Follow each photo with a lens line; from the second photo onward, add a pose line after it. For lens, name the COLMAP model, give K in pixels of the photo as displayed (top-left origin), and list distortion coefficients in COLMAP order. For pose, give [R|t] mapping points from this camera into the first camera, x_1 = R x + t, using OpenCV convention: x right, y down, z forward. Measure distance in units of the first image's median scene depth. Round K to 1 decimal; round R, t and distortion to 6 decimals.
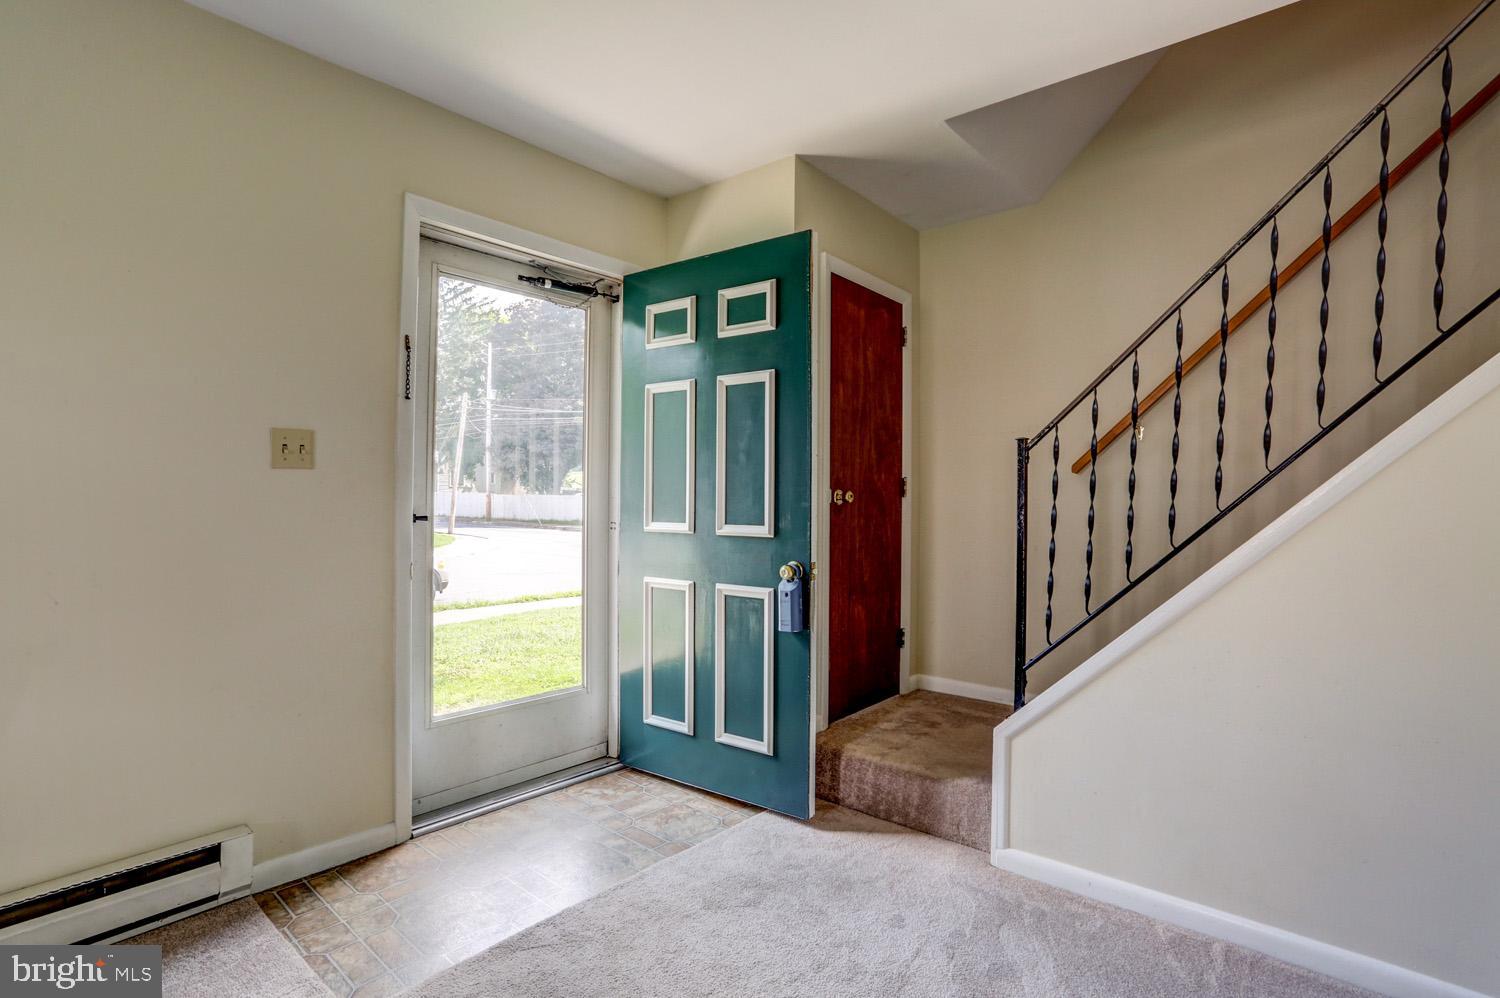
lens RADIAL K [[737.9, 0, 744.4], [0, 737.9, 493.5], [0, 0, 1]] dist [-0.054059, 0.012853]
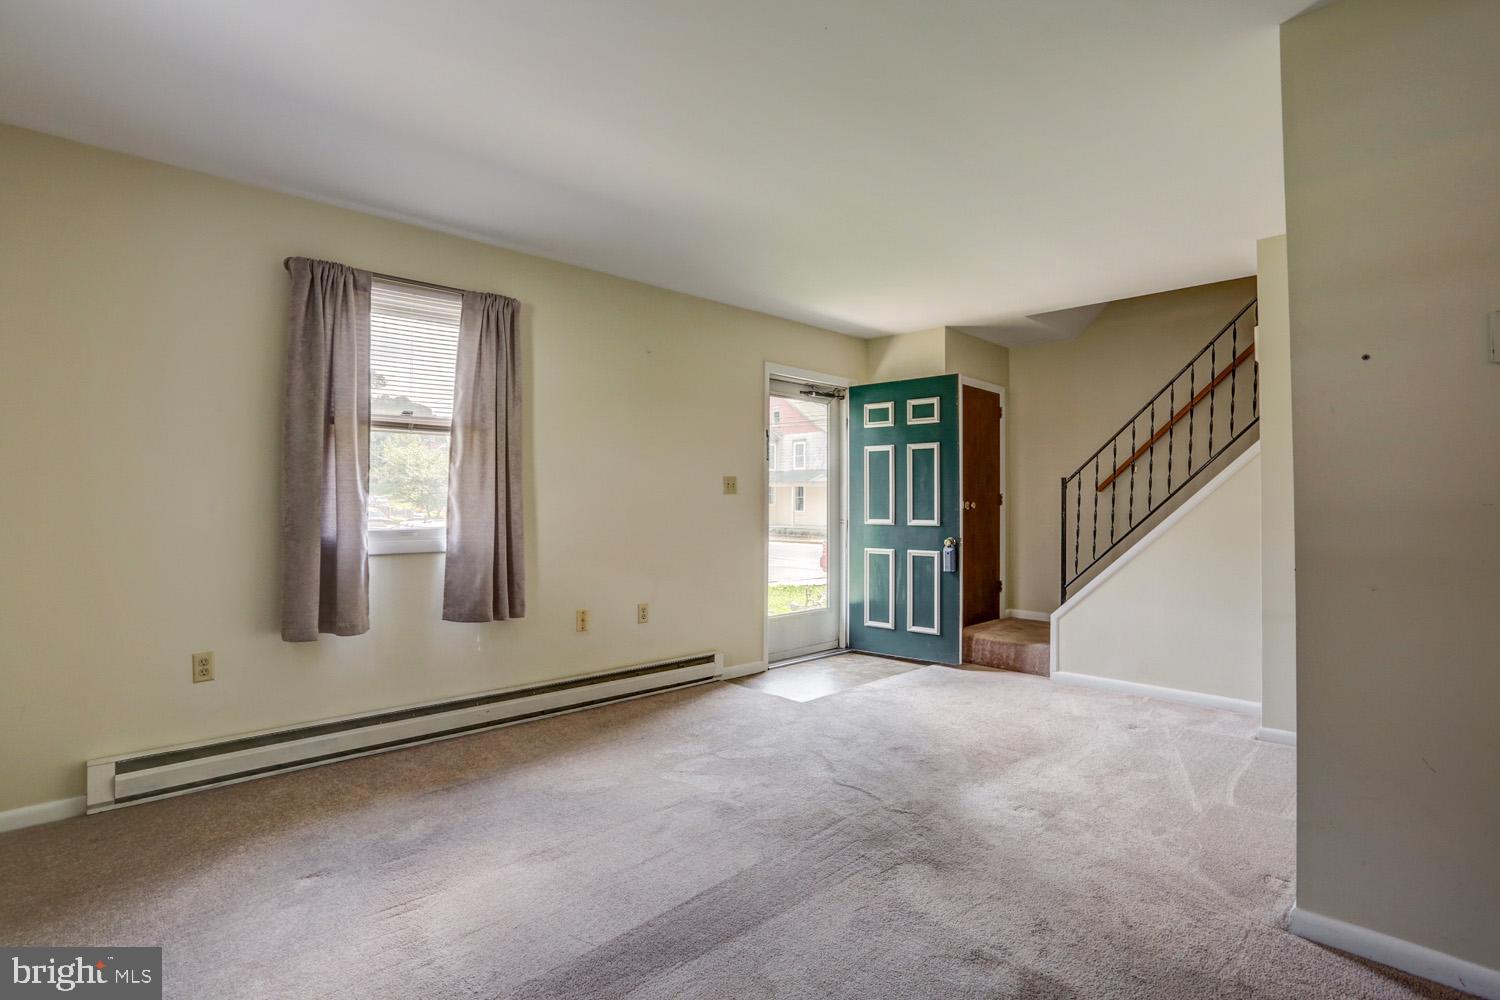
lens RADIAL K [[737.9, 0, 757.9], [0, 737.9, 491.0], [0, 0, 1]] dist [-0.054059, 0.012853]
pose [[0.996948, -0.004005, -0.077963, -0.295260], [0.003093, 0.999925, -0.011820, -0.013273], [0.078005, 0.011543, 0.996886, -1.031886]]
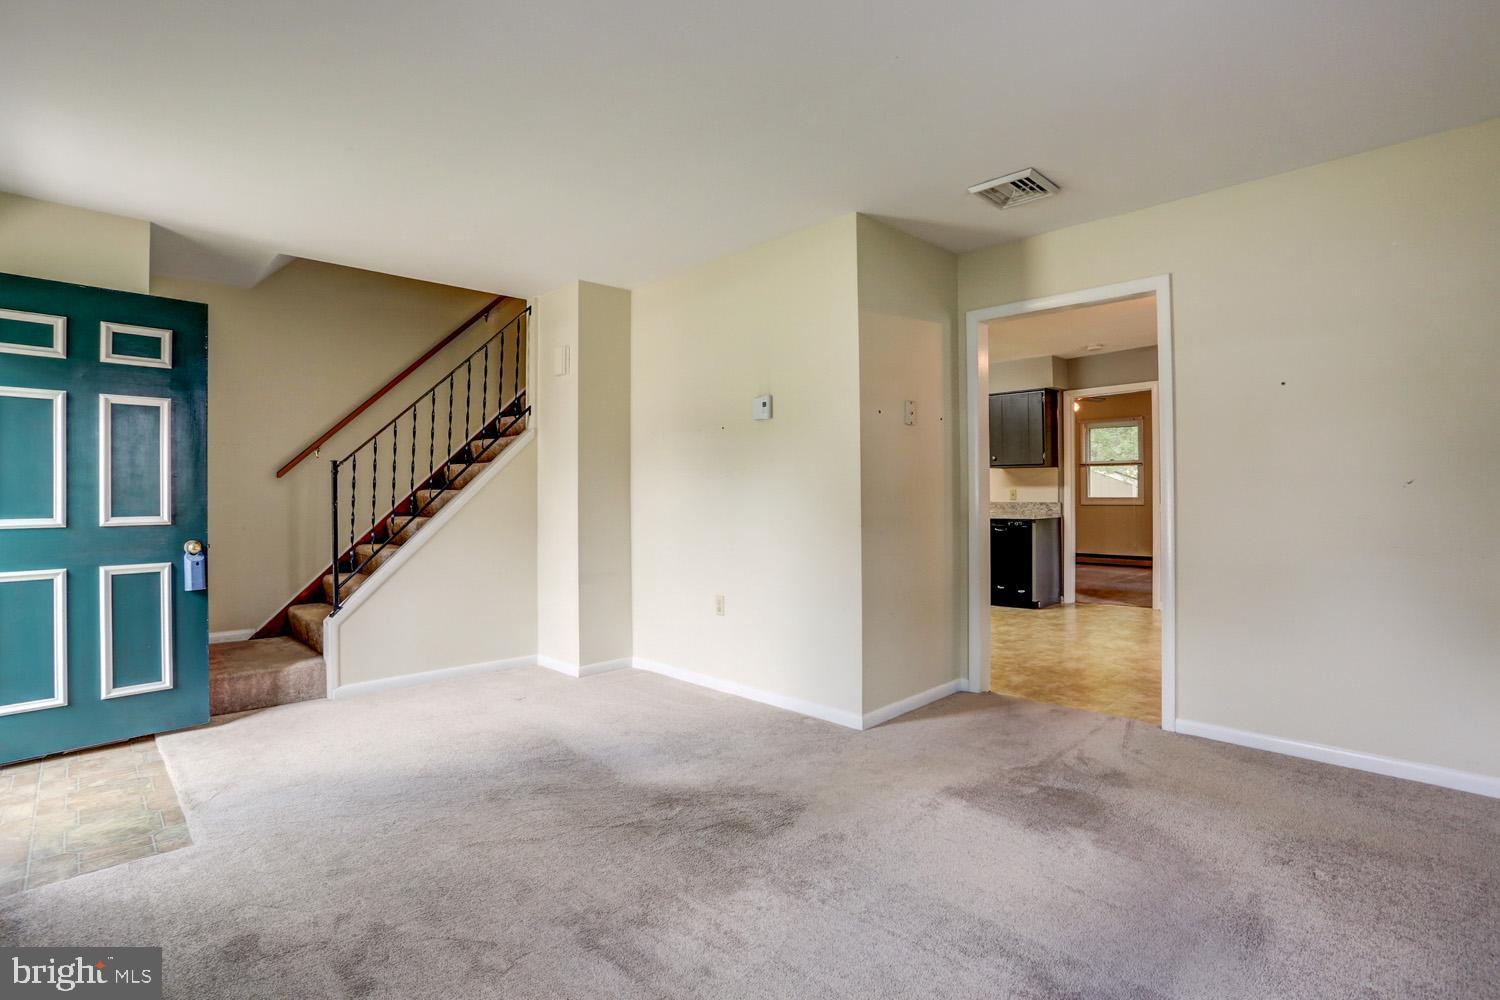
lens RADIAL K [[737.9, 0, 766.2], [0, 737.9, 485.3], [0, 0, 1]] dist [-0.054059, 0.012853]
pose [[0.083585, 0.000443, 0.996501, -1.150560], [-0.002053, 0.999998, -0.000272, -0.013184], [-0.996499, -0.002023, 0.083585, -0.181889]]
